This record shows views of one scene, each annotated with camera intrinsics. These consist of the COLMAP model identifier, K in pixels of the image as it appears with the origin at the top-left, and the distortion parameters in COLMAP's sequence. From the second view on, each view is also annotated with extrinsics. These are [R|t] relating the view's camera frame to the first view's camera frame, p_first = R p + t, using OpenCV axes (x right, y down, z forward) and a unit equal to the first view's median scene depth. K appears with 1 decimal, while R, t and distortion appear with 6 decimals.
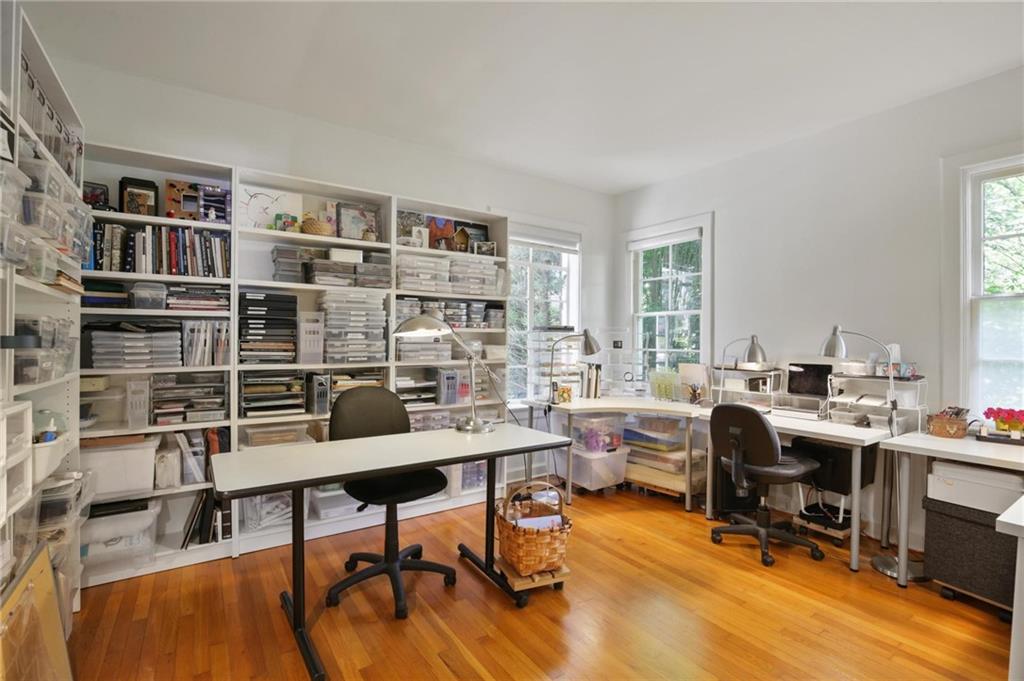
lens RADIAL K [[466.0, 0, 515.9], [0, 466.0, 342.3], [0, 0, 1]] dist [-0.035070, 0.000488]
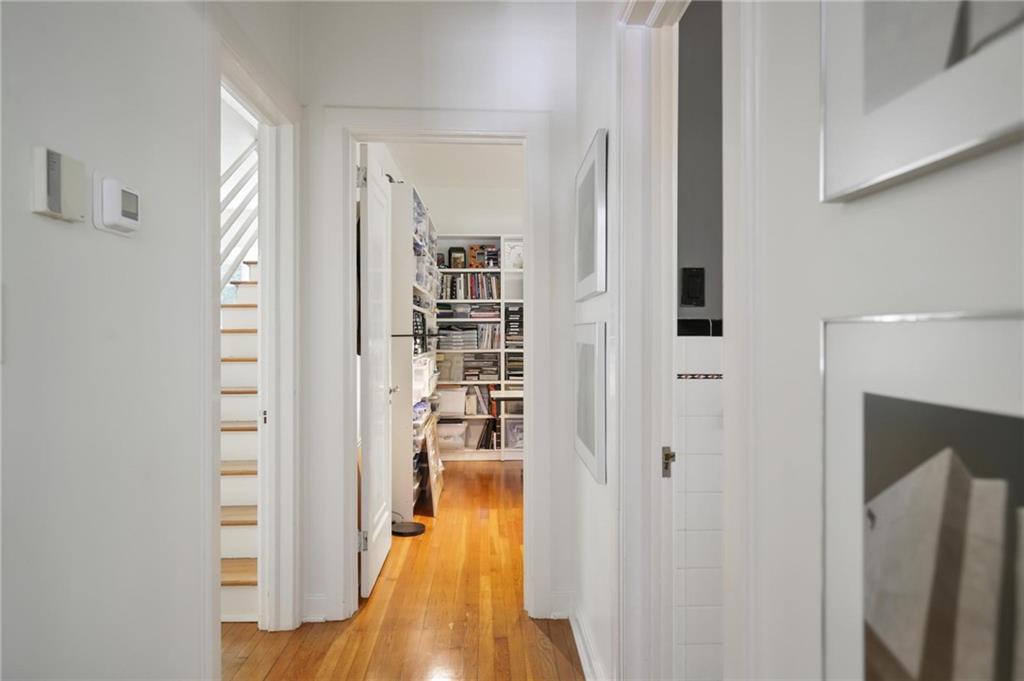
lens RADIAL K [[677.2, 0, 512.3], [0, 677.2, 339.2], [0, 0, 1]] dist [-0.000789, -0.000005]
pose [[0.852554, -0.001476, -0.522636, 0.793404], [0.003052, 0.999993, 0.002154, 0.007370], [0.522630, -0.003431, 0.852553, -1.220755]]
